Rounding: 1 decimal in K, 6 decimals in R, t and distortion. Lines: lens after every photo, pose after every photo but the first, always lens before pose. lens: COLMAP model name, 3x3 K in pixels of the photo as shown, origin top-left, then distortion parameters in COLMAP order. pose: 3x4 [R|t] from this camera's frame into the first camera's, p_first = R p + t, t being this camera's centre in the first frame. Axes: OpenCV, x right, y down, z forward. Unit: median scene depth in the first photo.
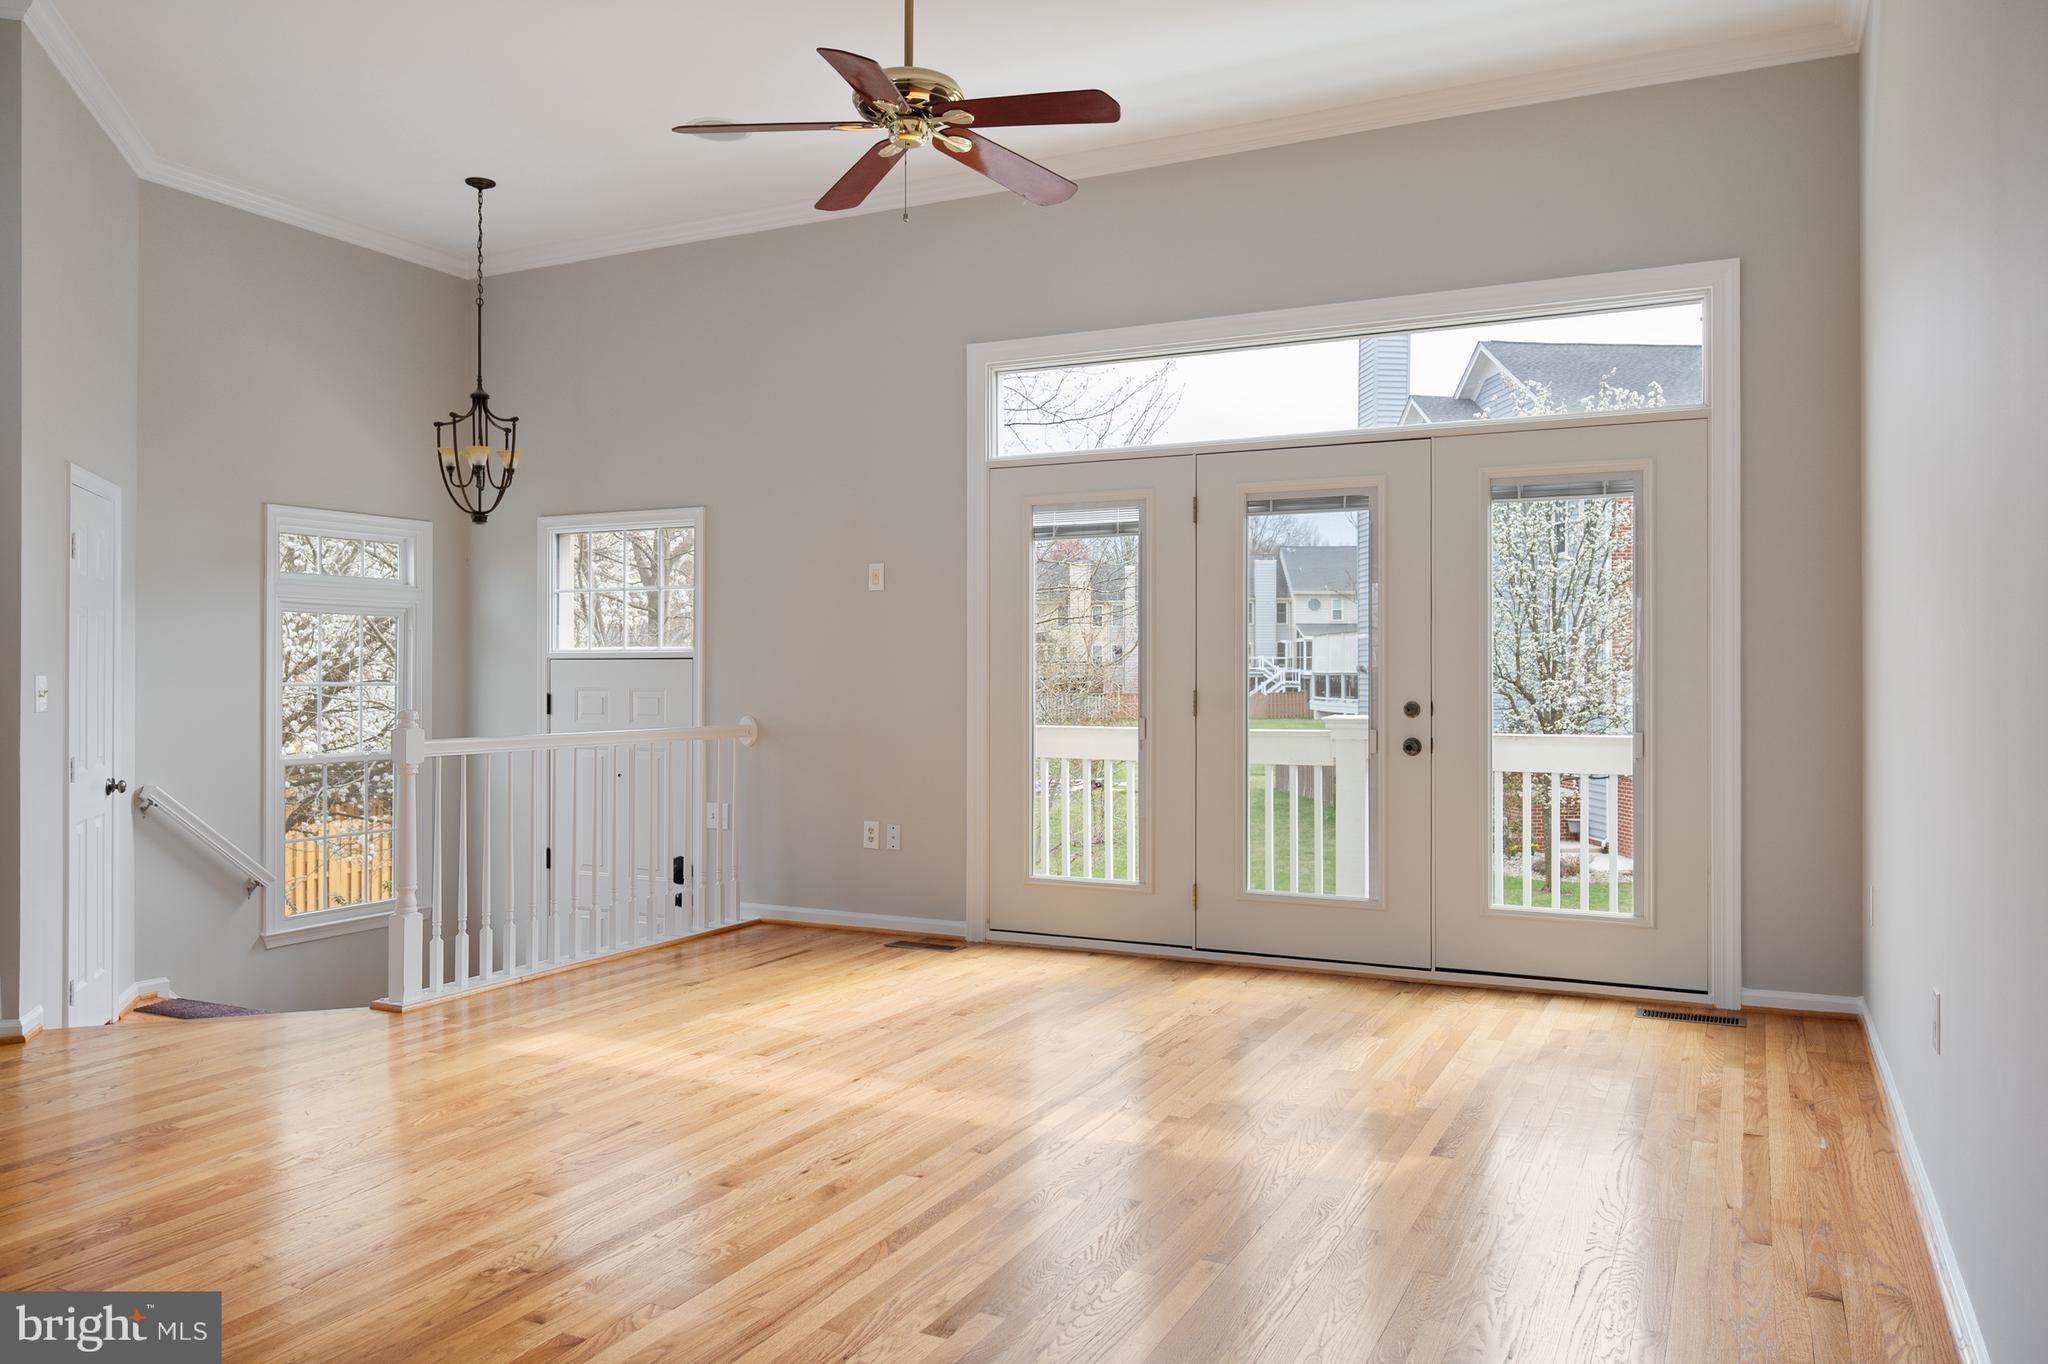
lens RADIAL K [[1466.0, 0, 1029.2], [0, 1466.0, 671.9], [0, 0, 1]] dist [0.000648, 0.002520]
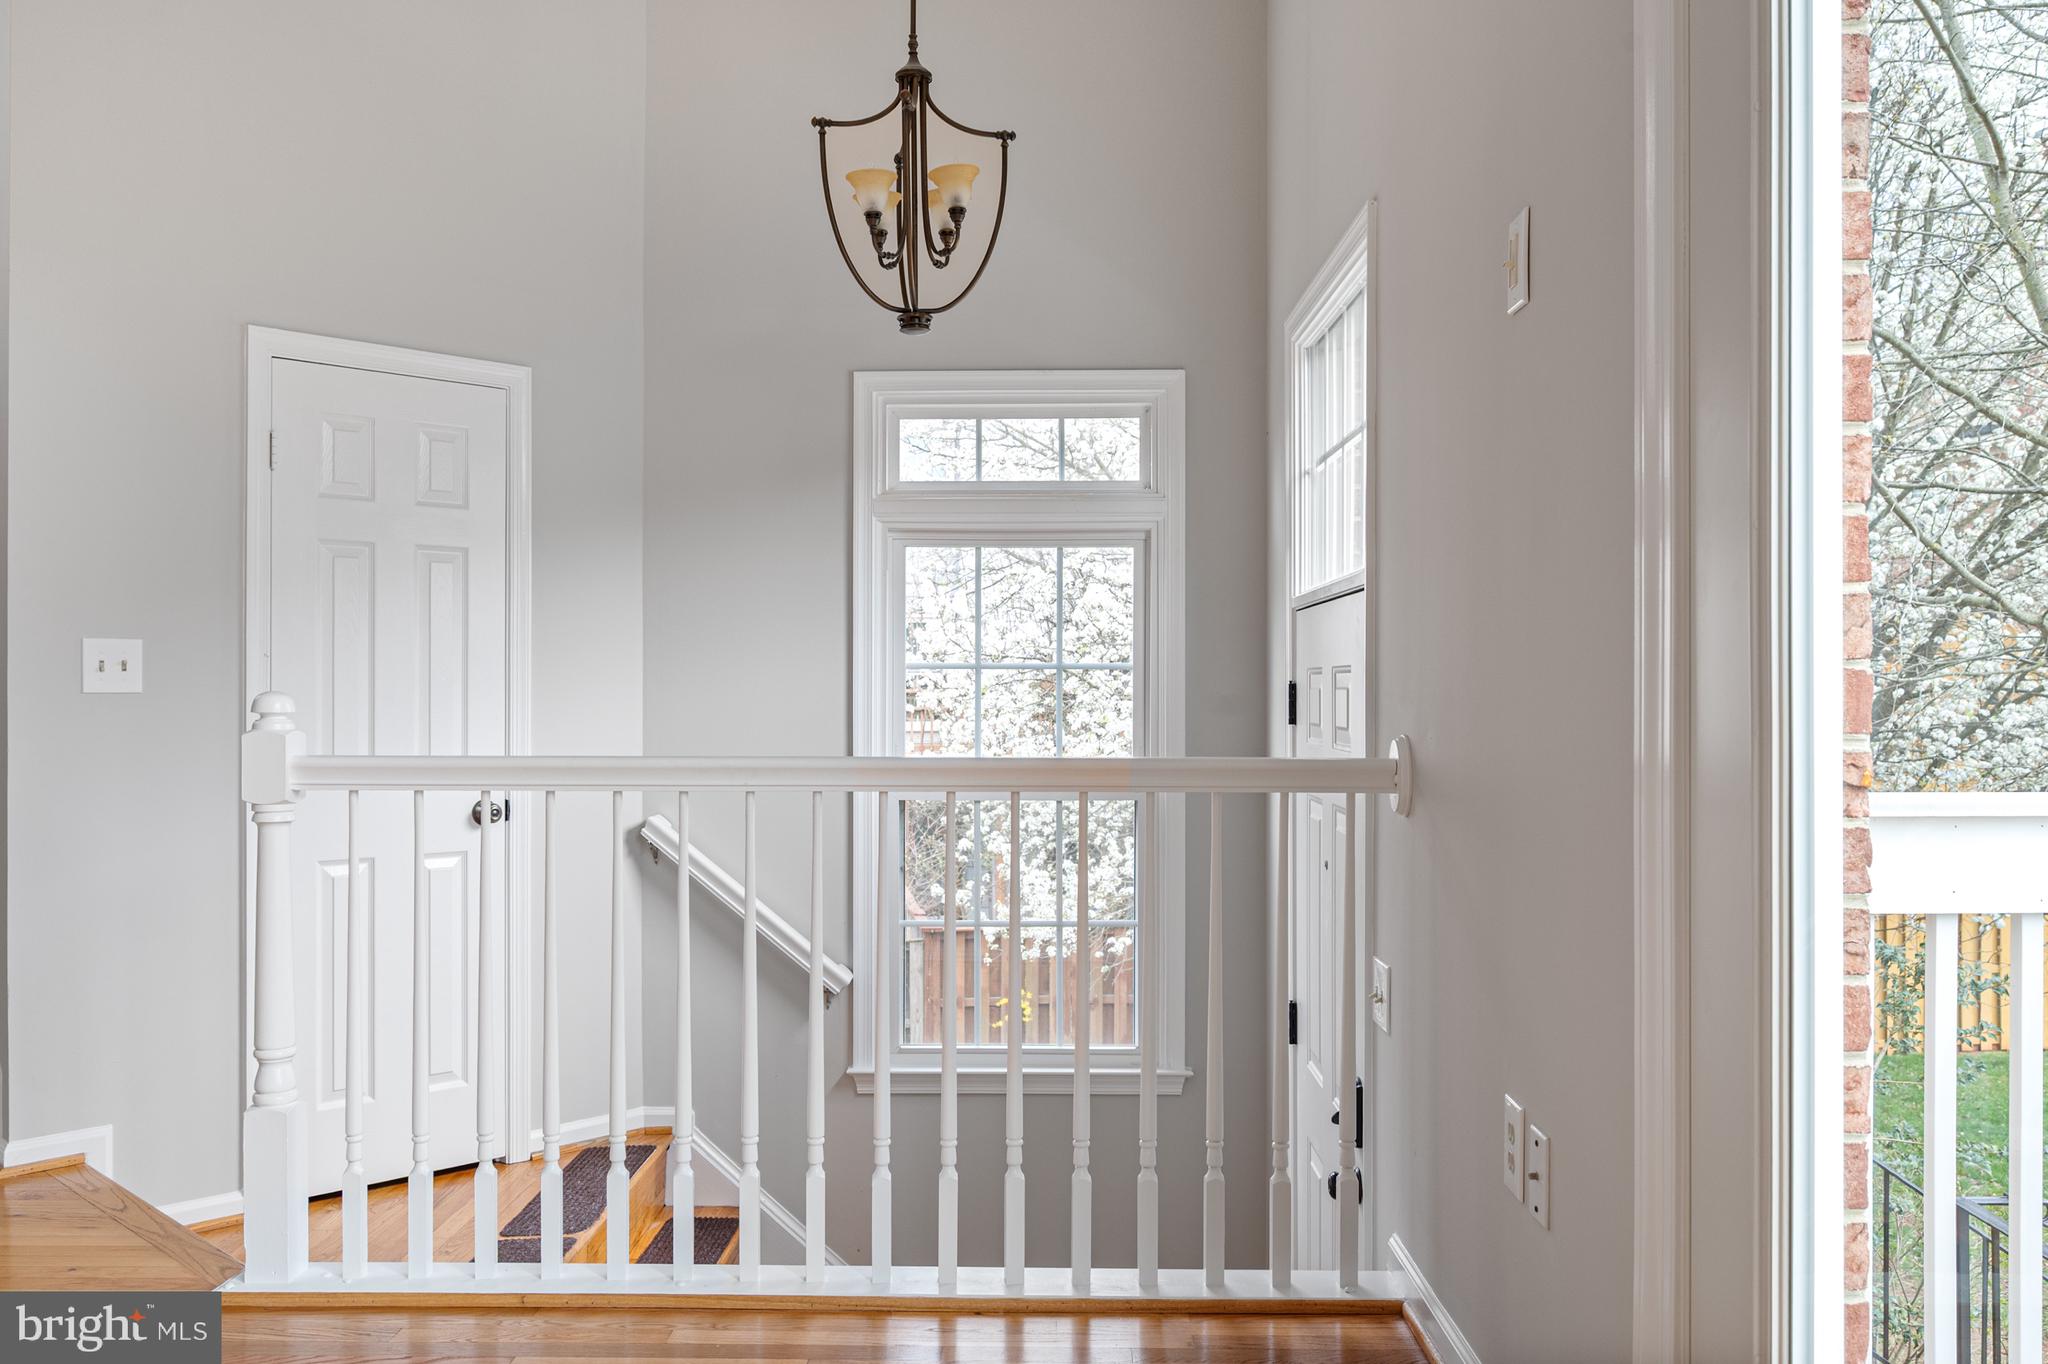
lens RADIAL K [[1655.8, 0, 1024.0], [0, 1655.8, 682.0], [0, 0, 1]] dist [-0.007347, -0.002387]
pose [[0.425938, -0.009761, -0.904700, 0.148264], [0.003458, 0.999952, -0.009161, 0.022843], [0.904746, 0.000774, 0.425951, 0.809638]]
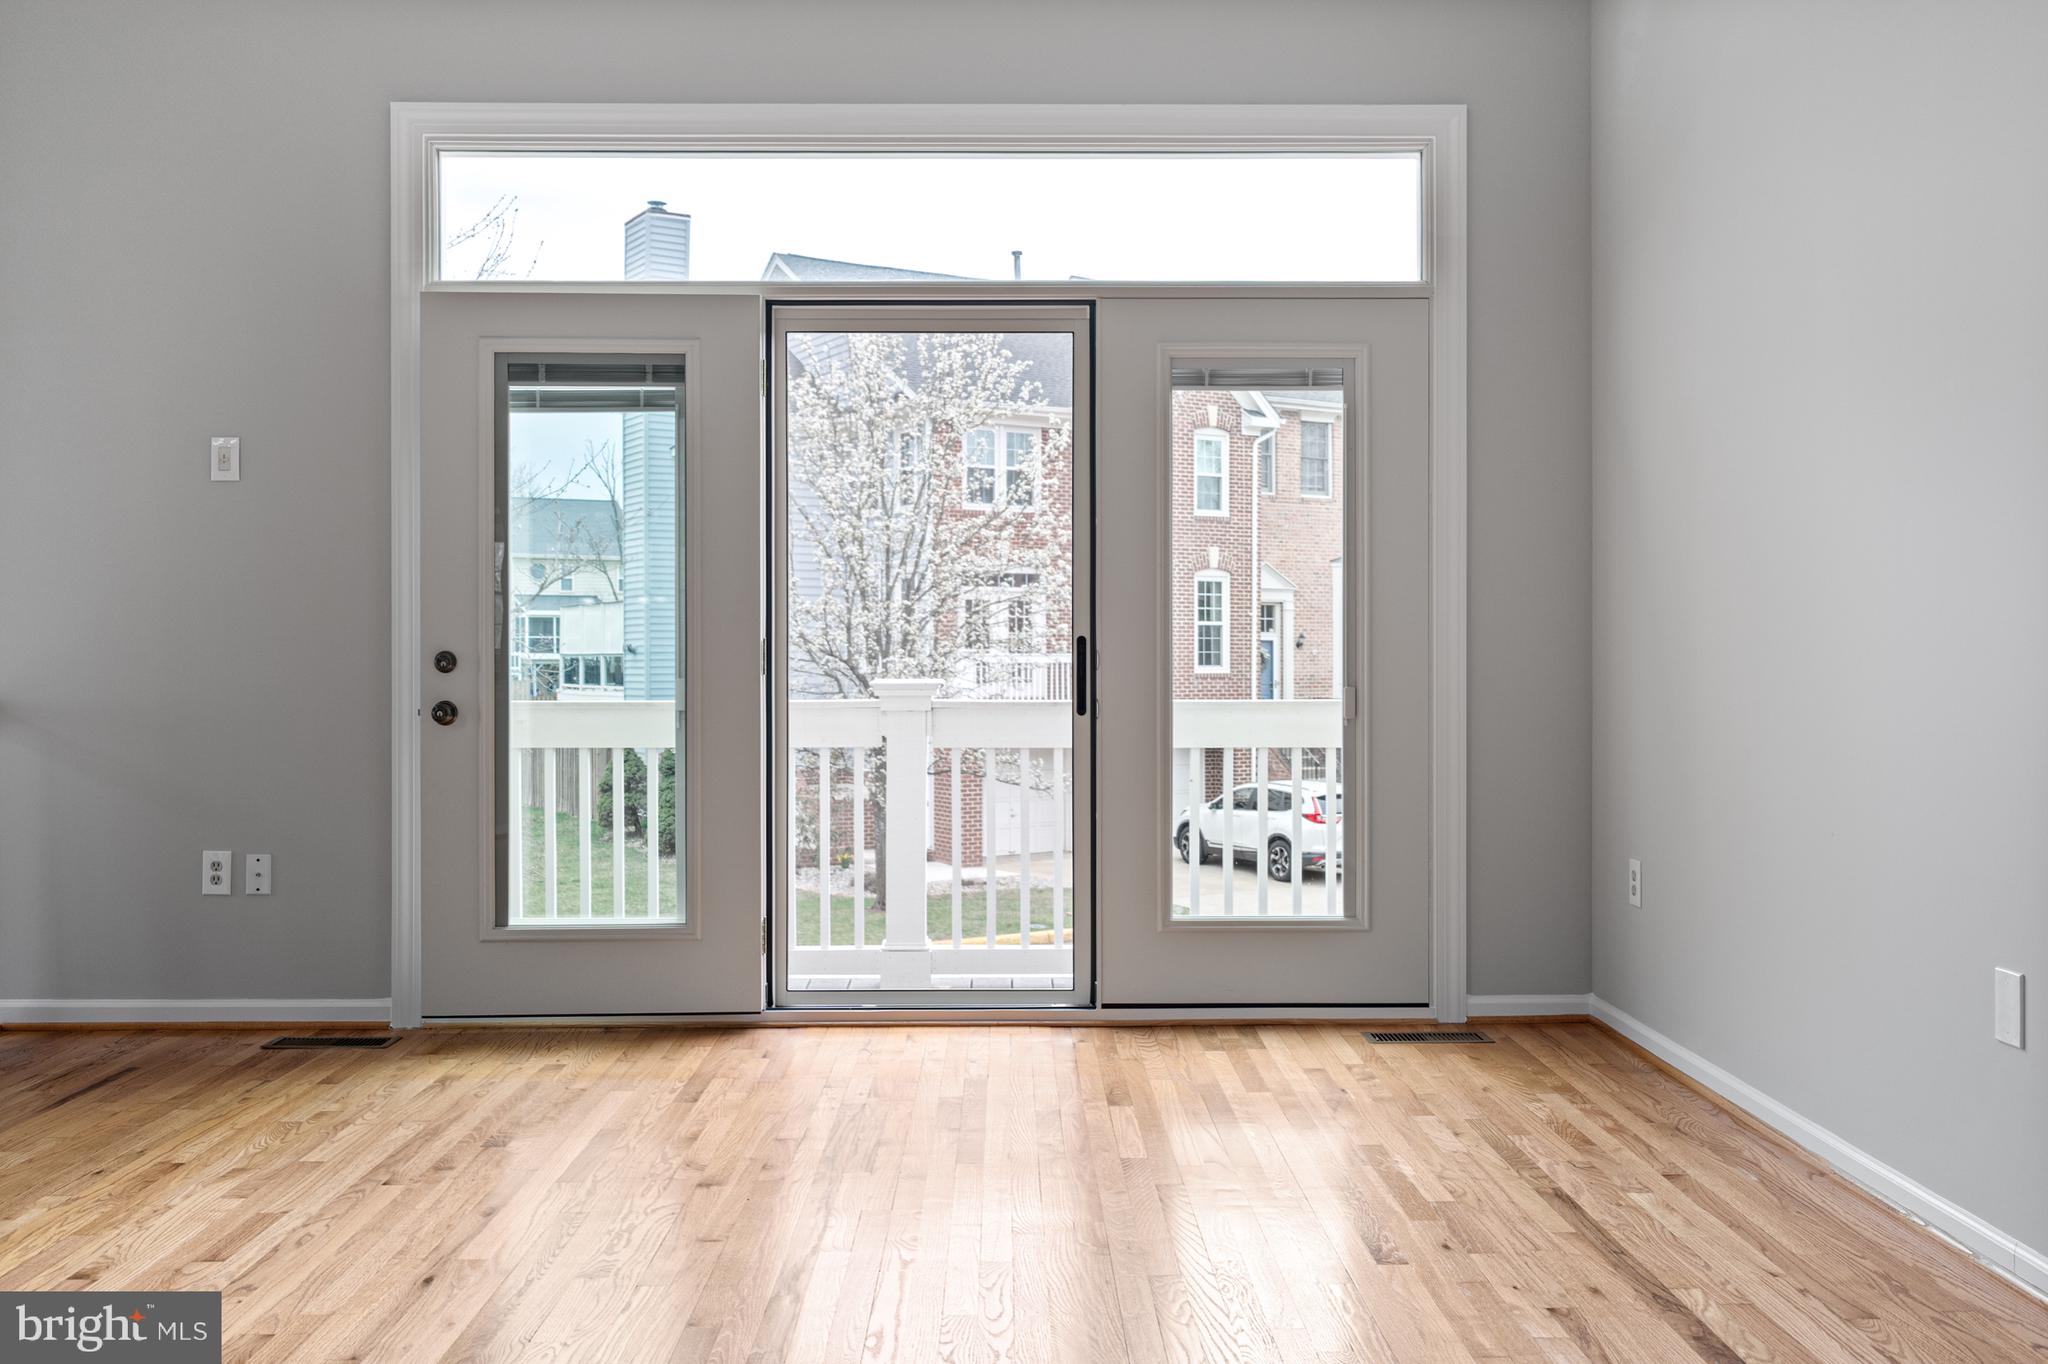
lens RADIAL K [[1792.8, 0, 1019.5], [0, 1792.8, 669.2], [0, 0, 1]] dist [-0.004519, -0.007756]
pose [[0.894034, -0.003811, 0.447982, -0.149909], [0.001071, 0.999979, 0.006369, 0.020758], [-0.447997, -0.005215, 0.894020, 0.172417]]
